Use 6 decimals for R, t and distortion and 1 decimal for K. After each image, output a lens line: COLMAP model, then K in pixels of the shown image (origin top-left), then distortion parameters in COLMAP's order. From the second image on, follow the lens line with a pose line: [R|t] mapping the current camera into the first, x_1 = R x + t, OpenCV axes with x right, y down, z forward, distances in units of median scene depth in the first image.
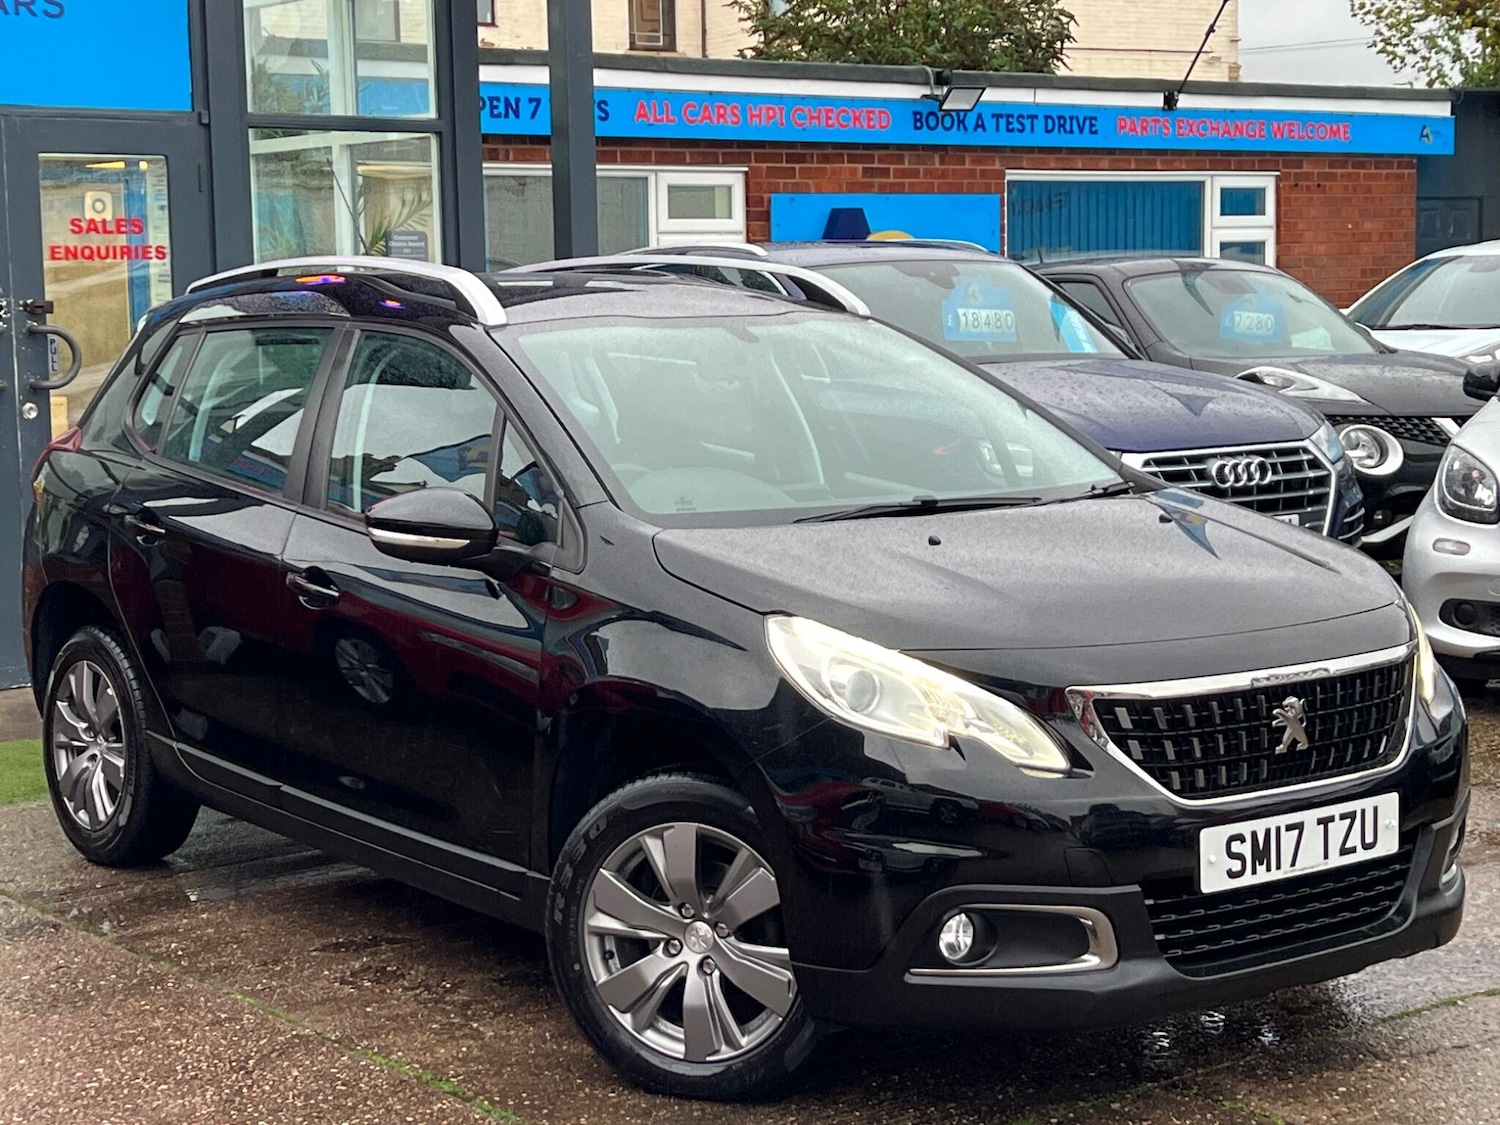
lens RADIAL K [[2500.6, 0, 795.6], [0, 2500.6, 541.4], [0, 0, 1]] dist [0.055497, 0.000000]
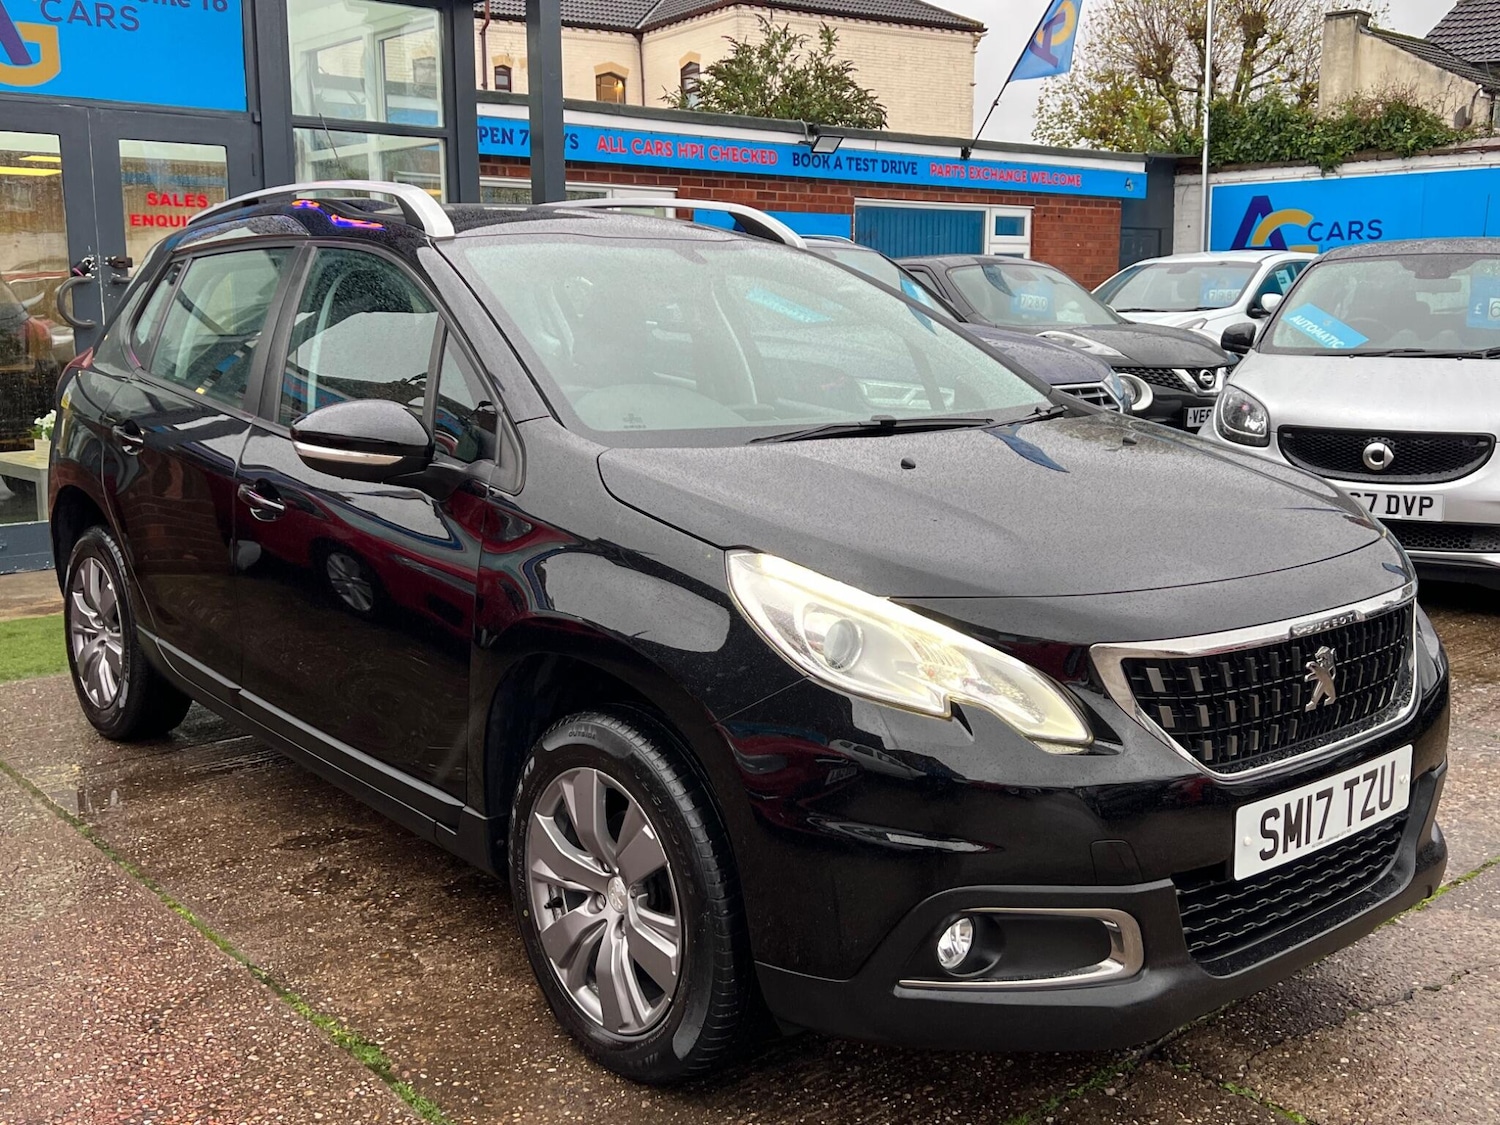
lens RADIAL K [[1447.4, 0, 758.2], [0, 1447.4, 551.7], [0, 0, 1]] dist [0.020507, 0.000000]
pose [[0.999004, 0.007868, 0.043930, -0.018363], [-0.010918, 0.997515, 0.069610, -0.003768], [-0.043273, -0.070020, 0.996607, 0.393705]]
